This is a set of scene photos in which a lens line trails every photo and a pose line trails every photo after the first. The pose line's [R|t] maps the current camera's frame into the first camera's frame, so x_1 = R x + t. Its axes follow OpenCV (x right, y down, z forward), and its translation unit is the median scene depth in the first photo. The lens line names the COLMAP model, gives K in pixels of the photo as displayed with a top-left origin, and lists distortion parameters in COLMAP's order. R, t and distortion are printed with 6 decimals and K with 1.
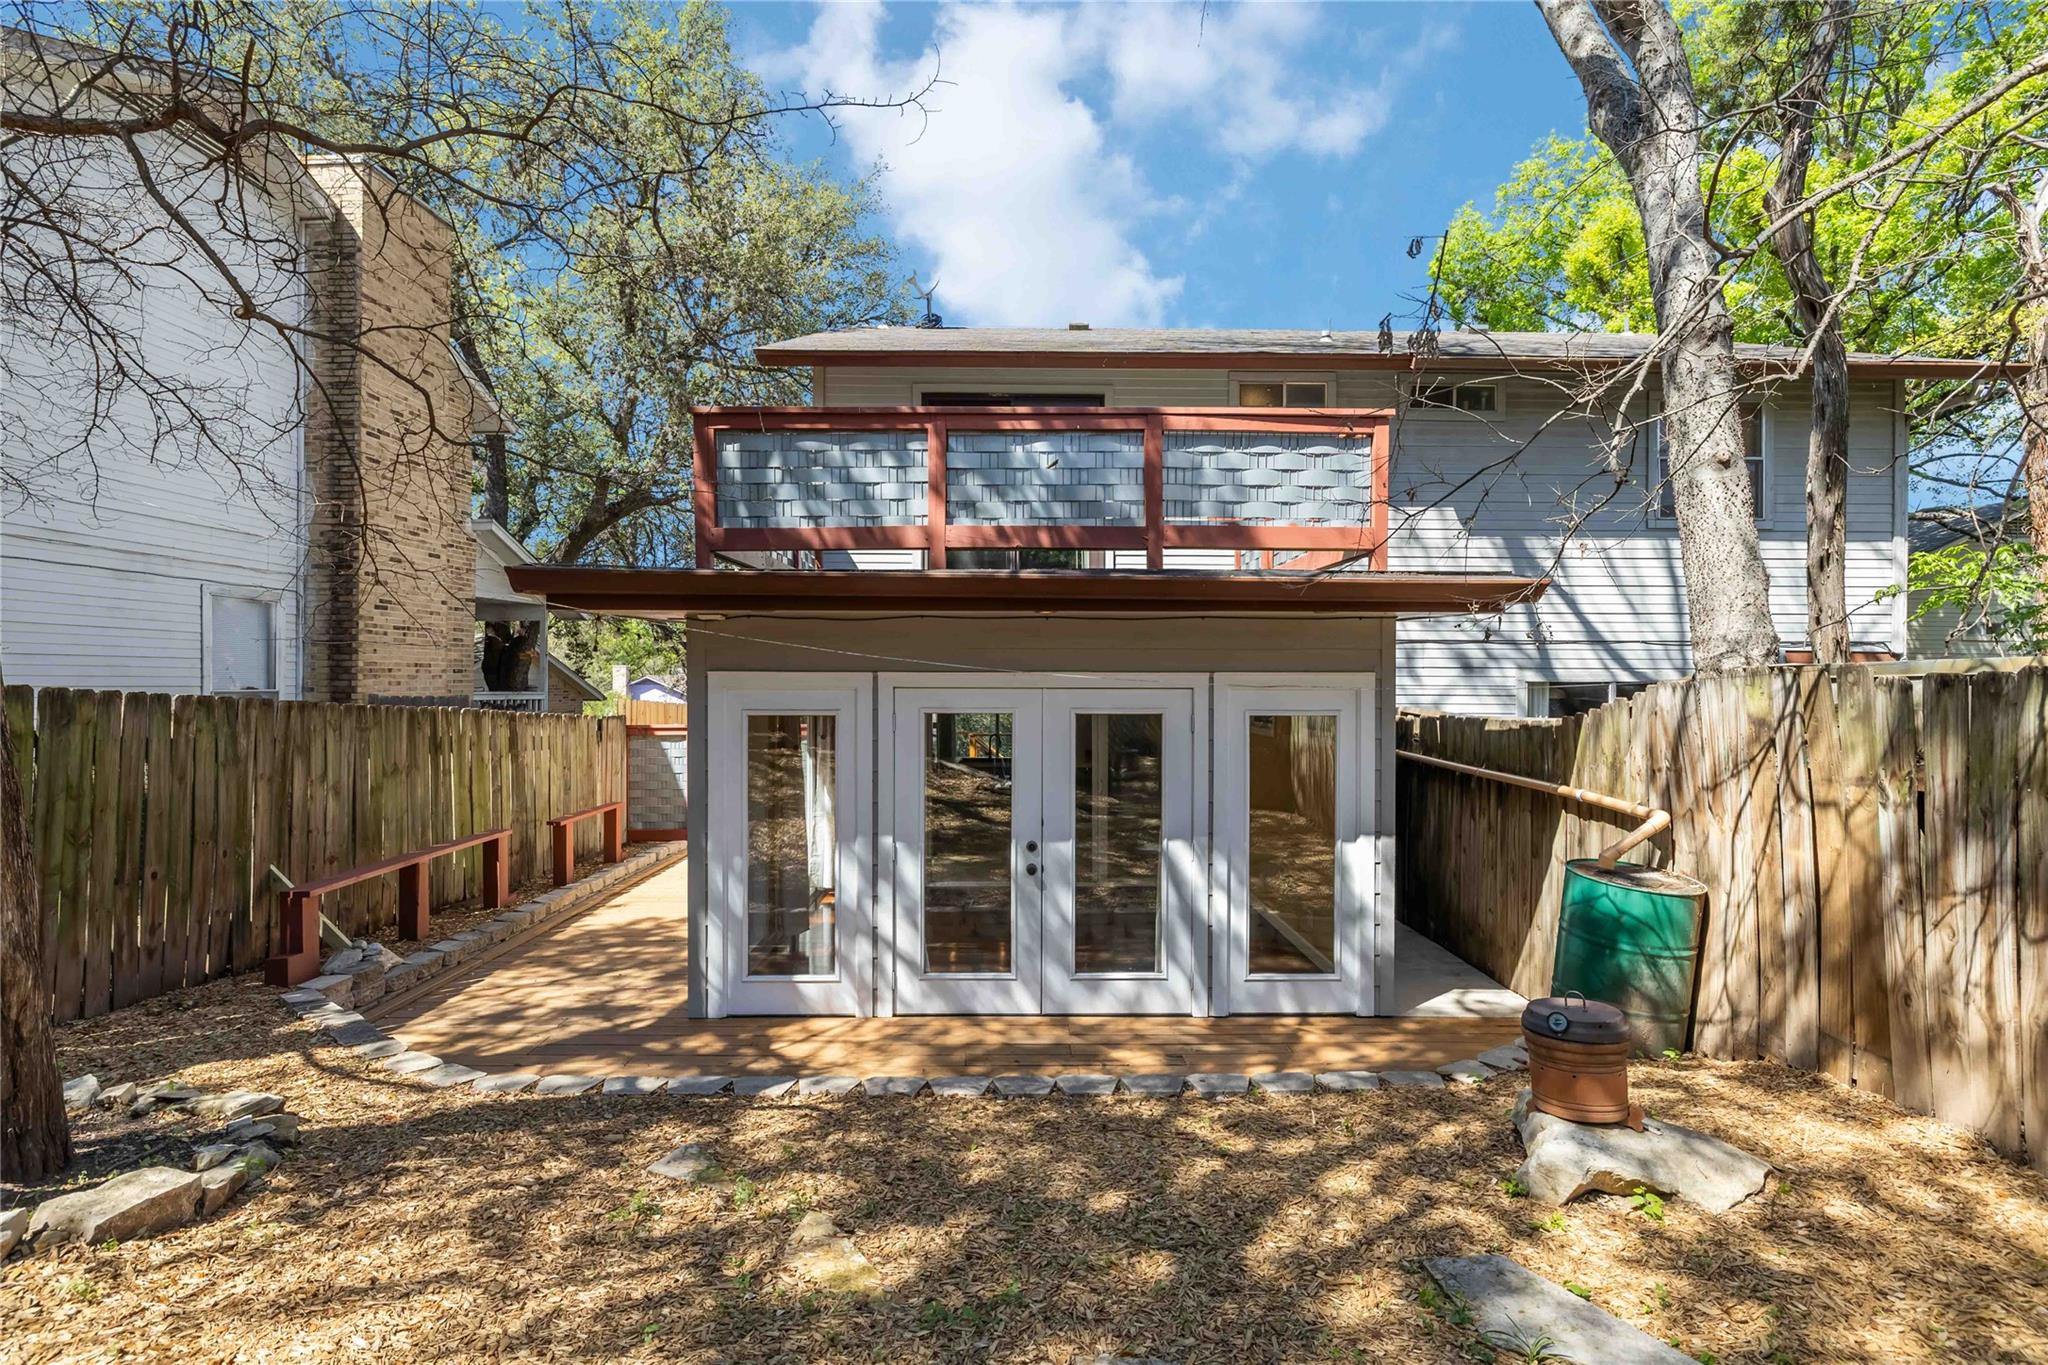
lens RADIAL K [[940.2, 0, 1032.1], [0, 940.2, 677.7], [0, 0, 1]] dist [-0.003703, 0.002210]
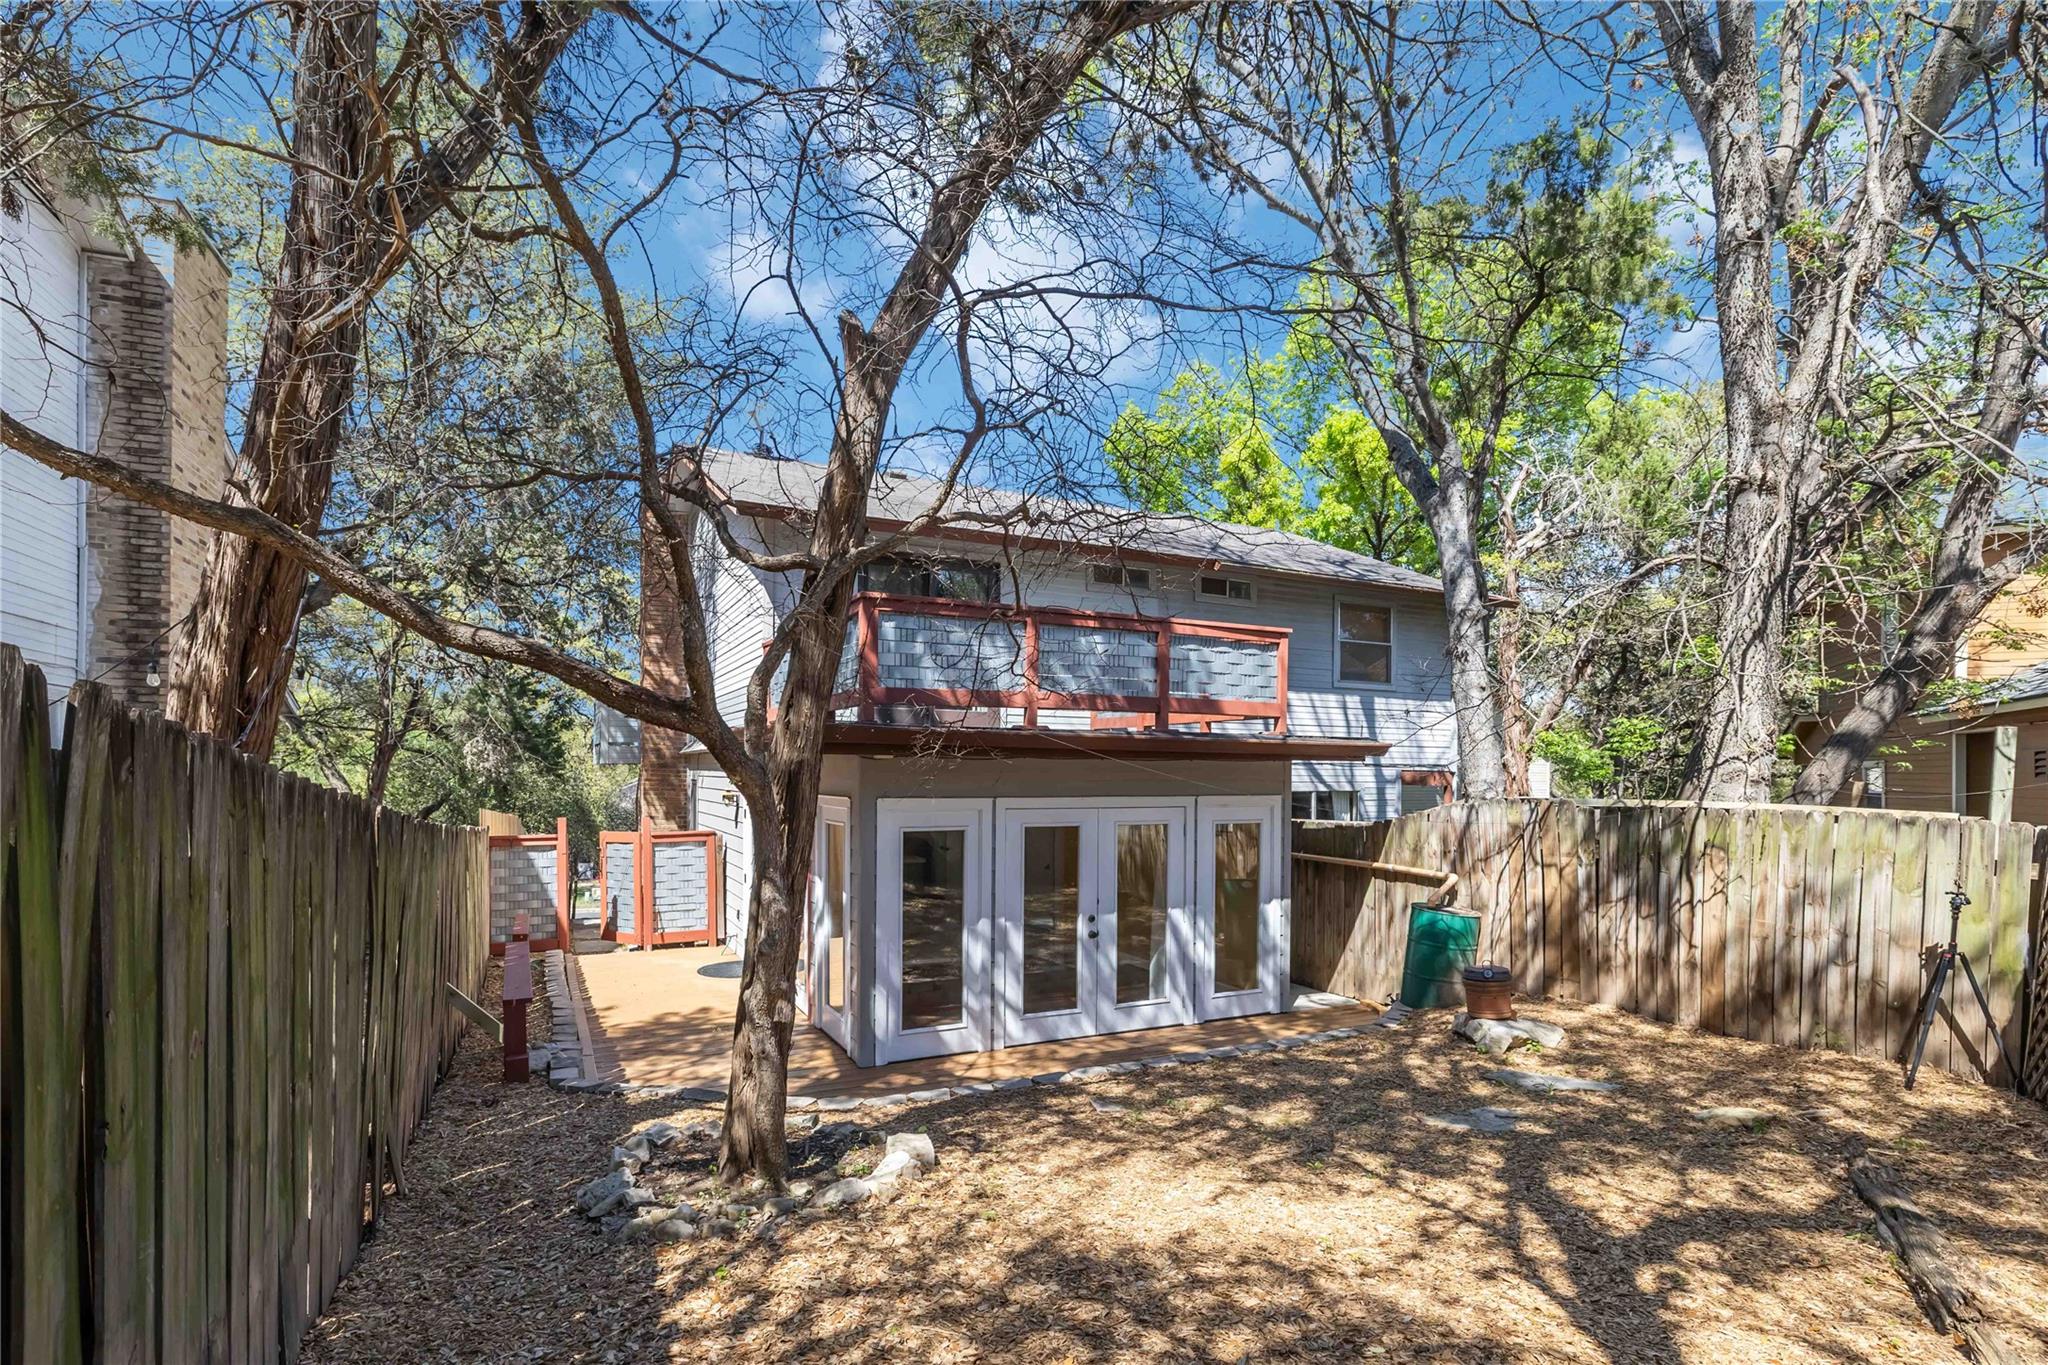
lens RADIAL K [[940.2, 0, 1044.9], [0, 940.2, 770.1], [0, 0, 1]] dist [-0.003703, 0.002210]
pose [[0.904488, 0.004352, 0.426477, -0.712670], [-0.005227, 0.999986, 0.000881, -0.049522], [-0.426467, -0.003026, 0.904498, -0.276399]]
